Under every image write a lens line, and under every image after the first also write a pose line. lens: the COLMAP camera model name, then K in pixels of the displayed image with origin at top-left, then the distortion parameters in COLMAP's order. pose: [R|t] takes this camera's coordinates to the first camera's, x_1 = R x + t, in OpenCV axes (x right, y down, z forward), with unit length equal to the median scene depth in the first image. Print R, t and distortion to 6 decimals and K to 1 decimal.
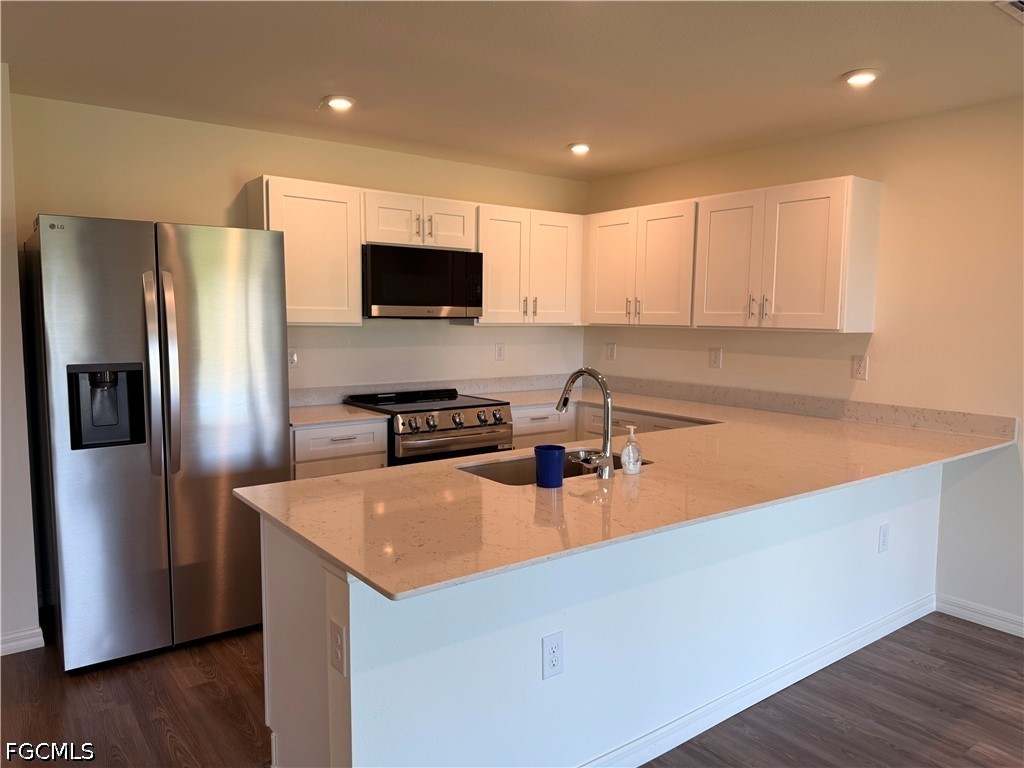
lens RADIAL K [[721.2, 0, 512.0], [0, 721.2, 384.0], [0, 0, 1]] dist [0.003172, -0.002649]
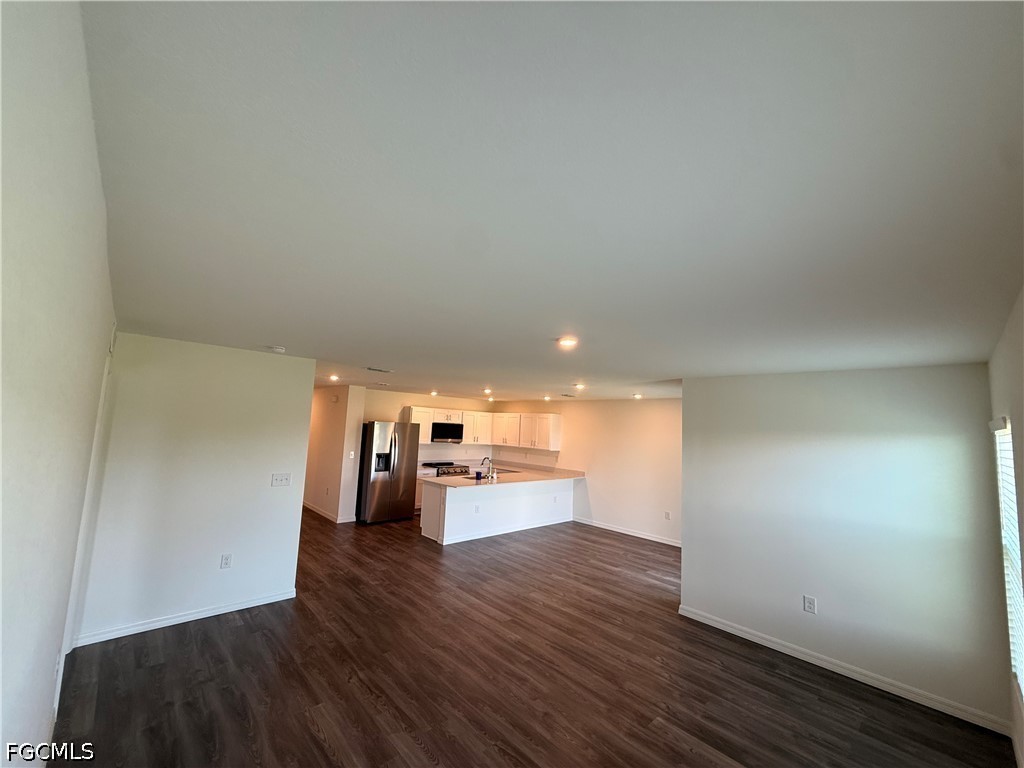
lens RADIAL K [[407.6, 0, 512.0], [0, 407.6, 384.0], [0, 0, 1]] dist [-0.001553, -0.000068]
pose [[0.992482, 0.051770, 0.110902, -0.039680], [-0.028772, 0.979430, -0.199722, 0.023613], [-0.118960, 0.195029, 0.973556, -1.160254]]
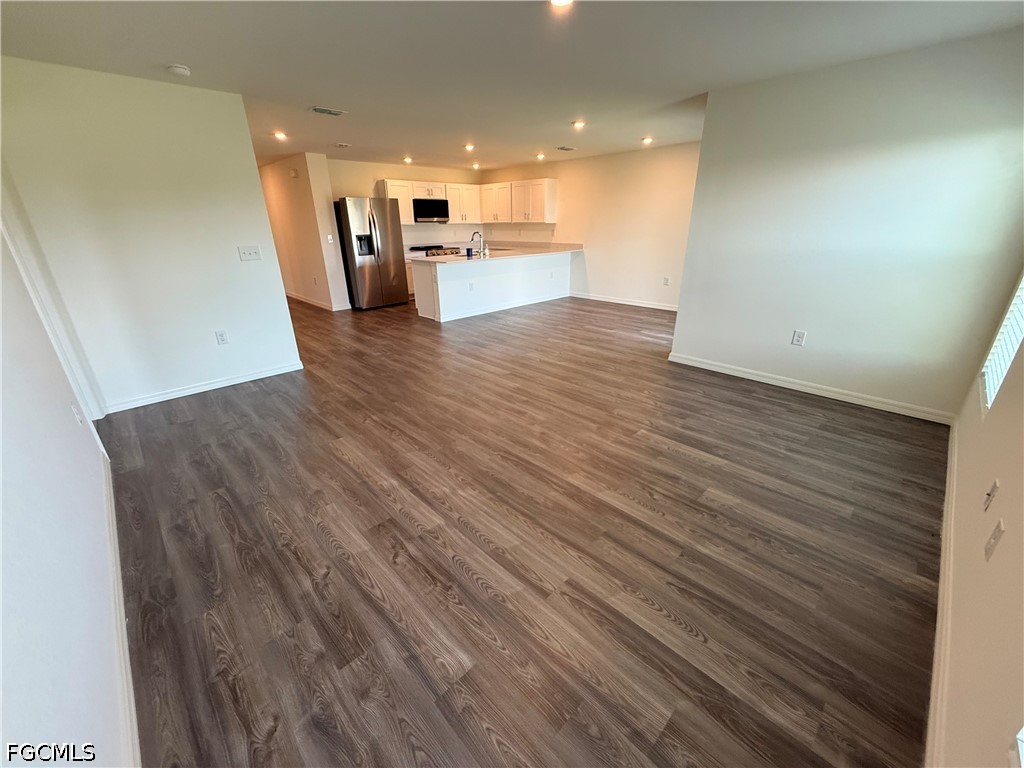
lens RADIAL K [[409.4, 0, 512.0], [0, 409.4, 384.0], [0, 0, 1]] dist [-0.003074, 0.000042]
pose [[0.991441, -0.067101, 0.111996, -0.018443], [0.032980, 0.958716, 0.282445, 0.109654], [-0.126325, -0.276334, 0.952723, -1.103019]]
